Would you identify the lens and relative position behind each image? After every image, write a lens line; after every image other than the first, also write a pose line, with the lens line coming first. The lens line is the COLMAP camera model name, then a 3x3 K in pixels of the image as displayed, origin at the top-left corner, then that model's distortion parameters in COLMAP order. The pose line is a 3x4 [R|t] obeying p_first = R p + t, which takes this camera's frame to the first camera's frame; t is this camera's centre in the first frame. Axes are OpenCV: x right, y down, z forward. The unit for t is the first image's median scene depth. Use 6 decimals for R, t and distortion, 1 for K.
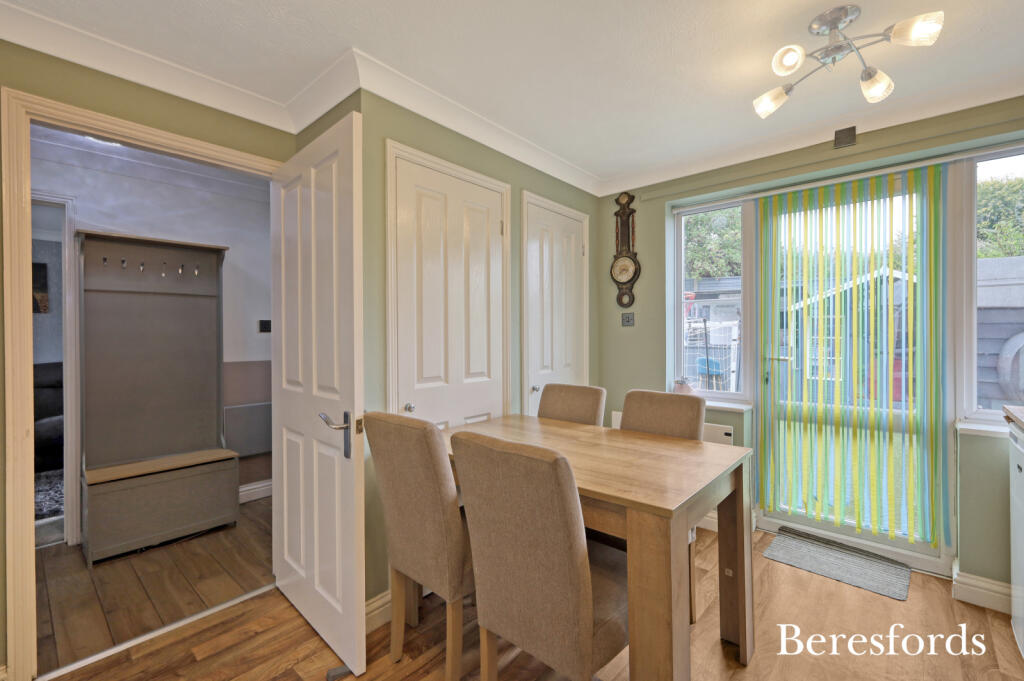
lens RADIAL K [[439.7, 0, 523.6], [0, 439.7, 336.5], [0, 0, 1]] dist [0.000487, 0.000082]
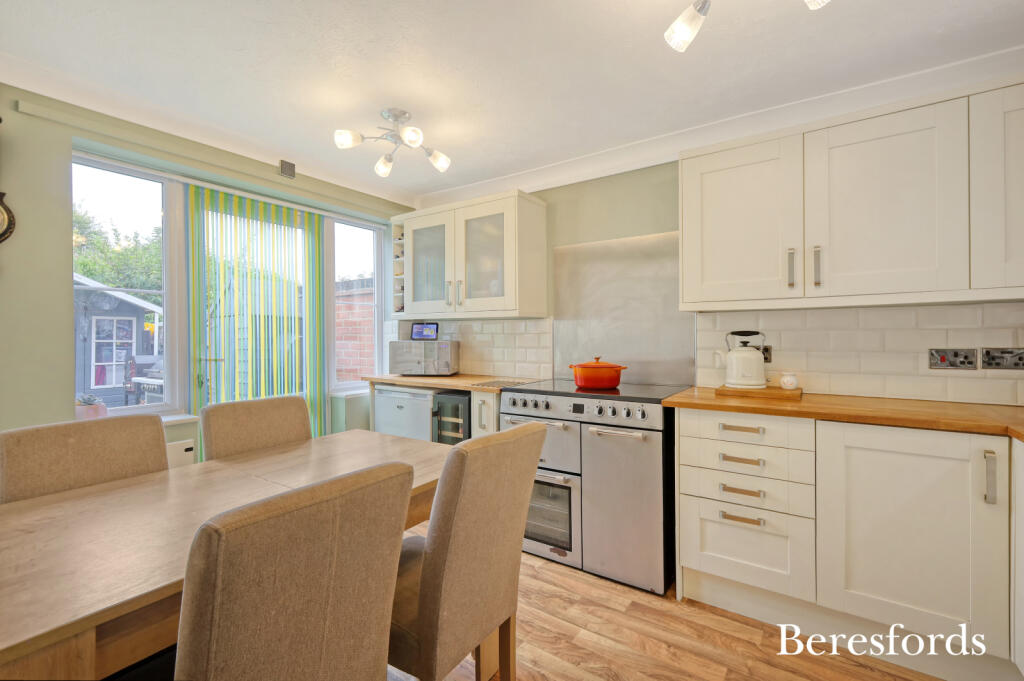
lens RADIAL K [[439.7, 0, 523.6], [0, 439.7, 336.5], [0, 0, 1]] dist [0.000487, 0.000082]
pose [[-0.112431, 0.000326, 0.993660, -0.542204], [0.014423, 0.999895, 0.001304, 0.010349], [-0.993555, 0.014478, -0.112424, 0.510834]]
